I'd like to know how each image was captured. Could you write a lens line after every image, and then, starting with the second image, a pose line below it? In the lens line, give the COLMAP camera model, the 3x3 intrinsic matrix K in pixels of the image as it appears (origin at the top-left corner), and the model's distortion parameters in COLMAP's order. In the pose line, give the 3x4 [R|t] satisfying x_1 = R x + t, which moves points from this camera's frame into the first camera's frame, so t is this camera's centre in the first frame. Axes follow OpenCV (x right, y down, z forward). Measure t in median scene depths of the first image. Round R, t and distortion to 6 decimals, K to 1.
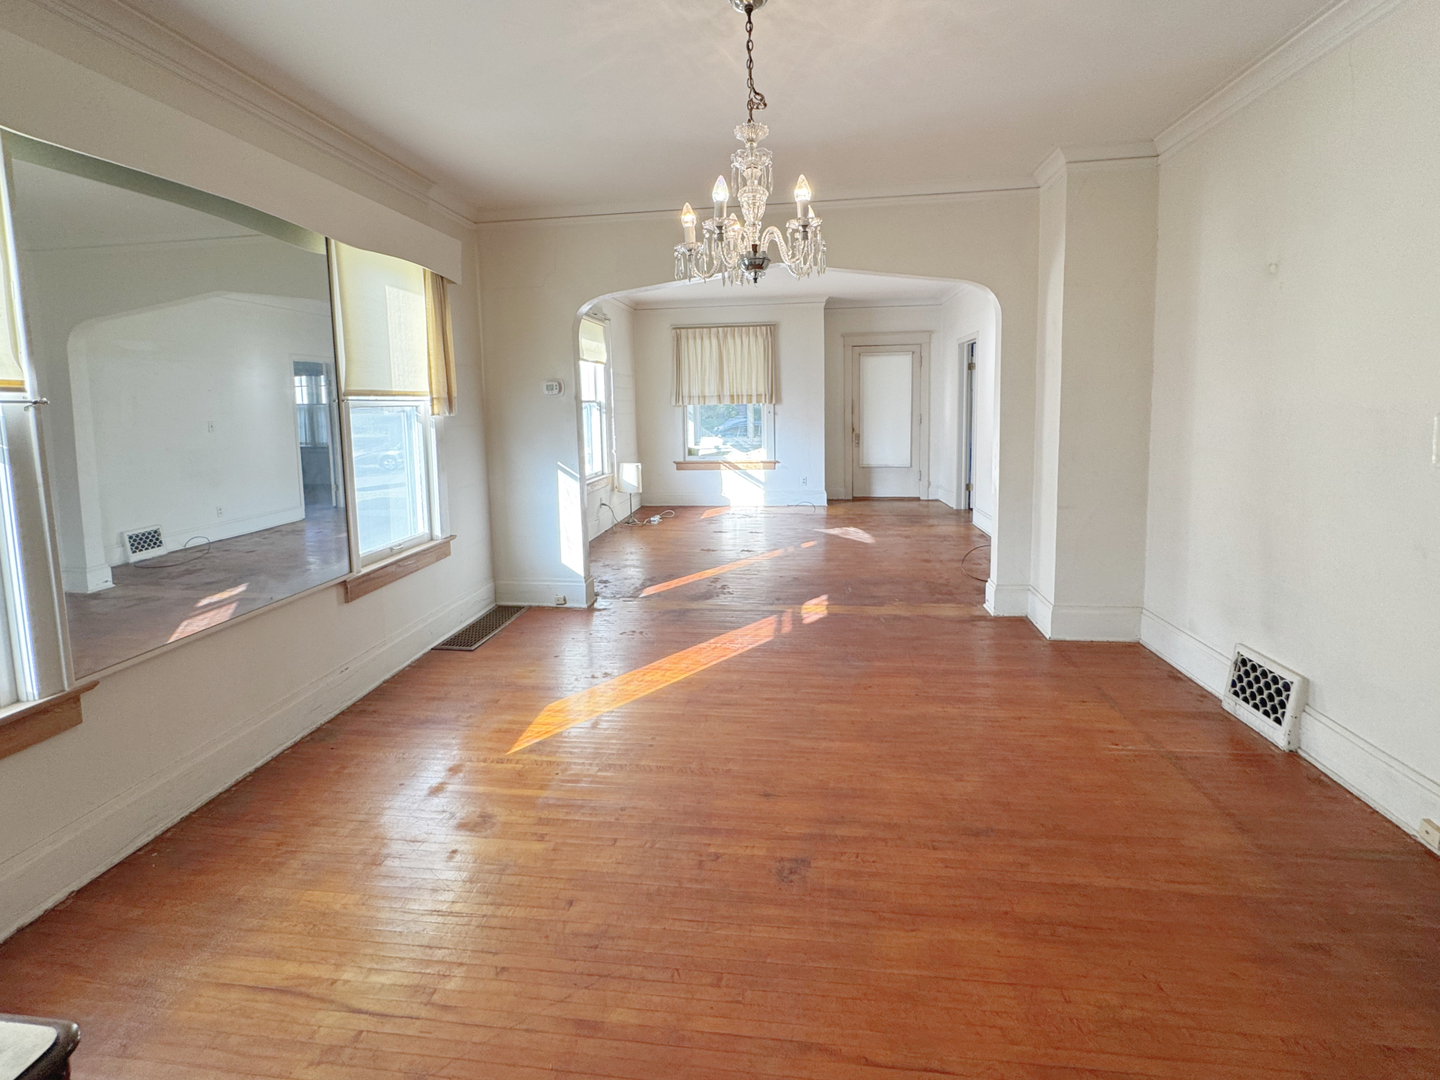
lens RADIAL K [[642.0, 0, 717.0], [0, 642.0, 459.7], [0, 0, 1]] dist [-0.000922, 0.000187]
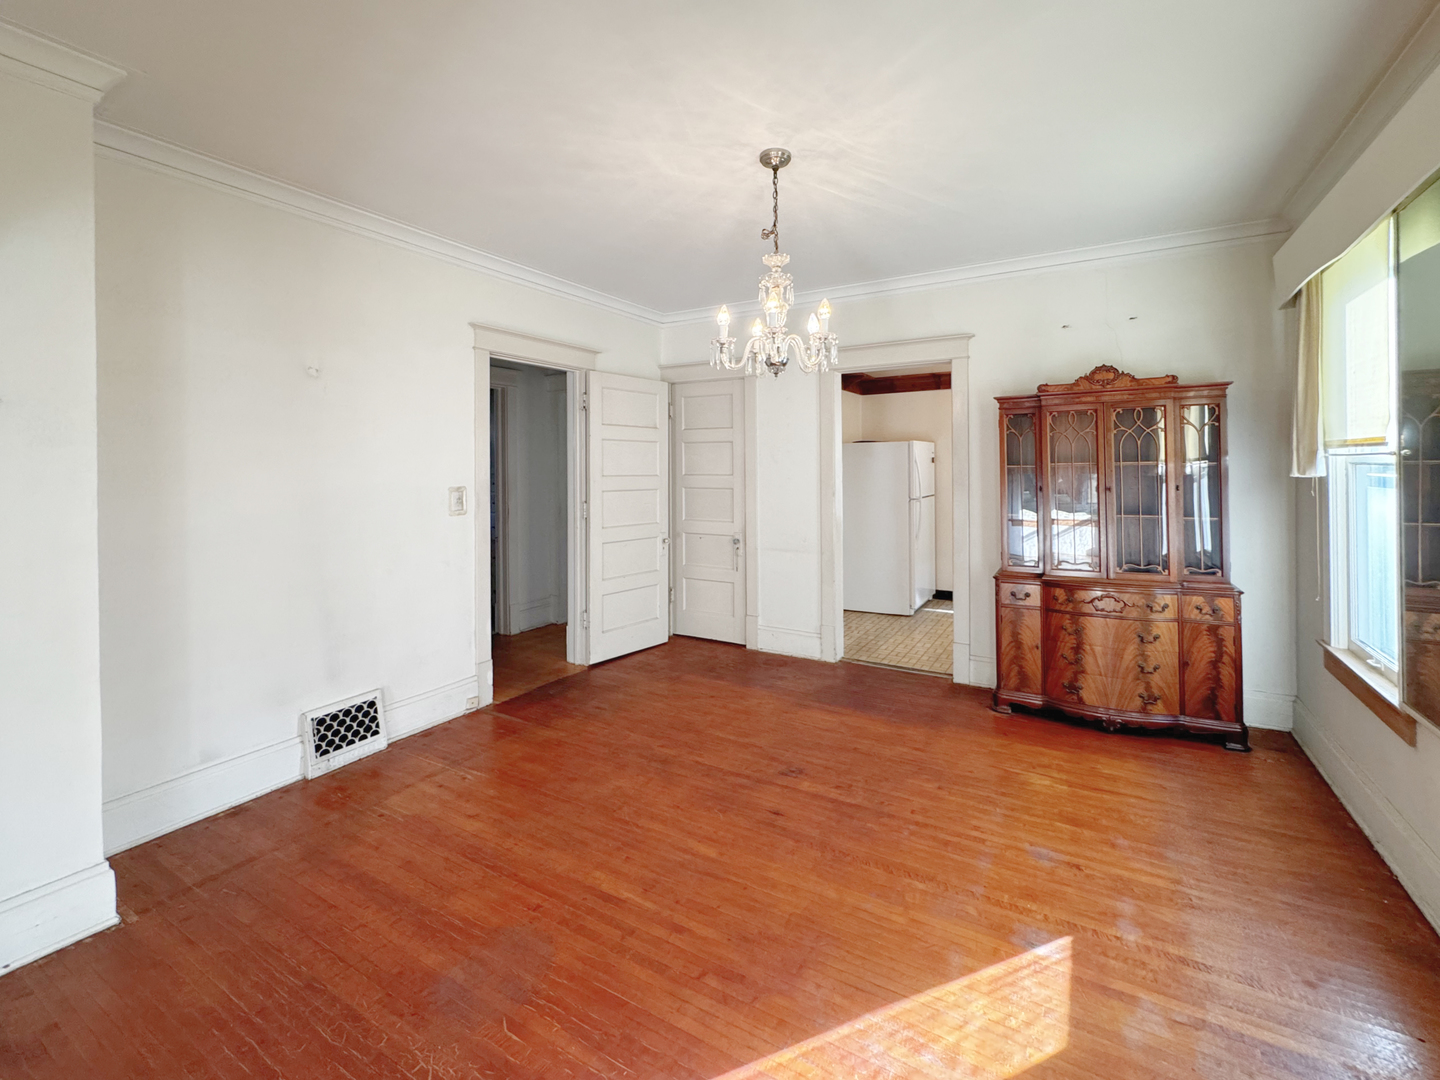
lens RADIAL K [[642.0, 0, 717.0], [0, 642.0, 459.7], [0, 0, 1]] dist [-0.000922, 0.000187]
pose [[-0.916525, 0.035012, 0.398443, -0.079025], [0.066432, 0.995650, 0.065322, -0.049311], [-0.394423, 0.086339, -0.914864, 0.531043]]
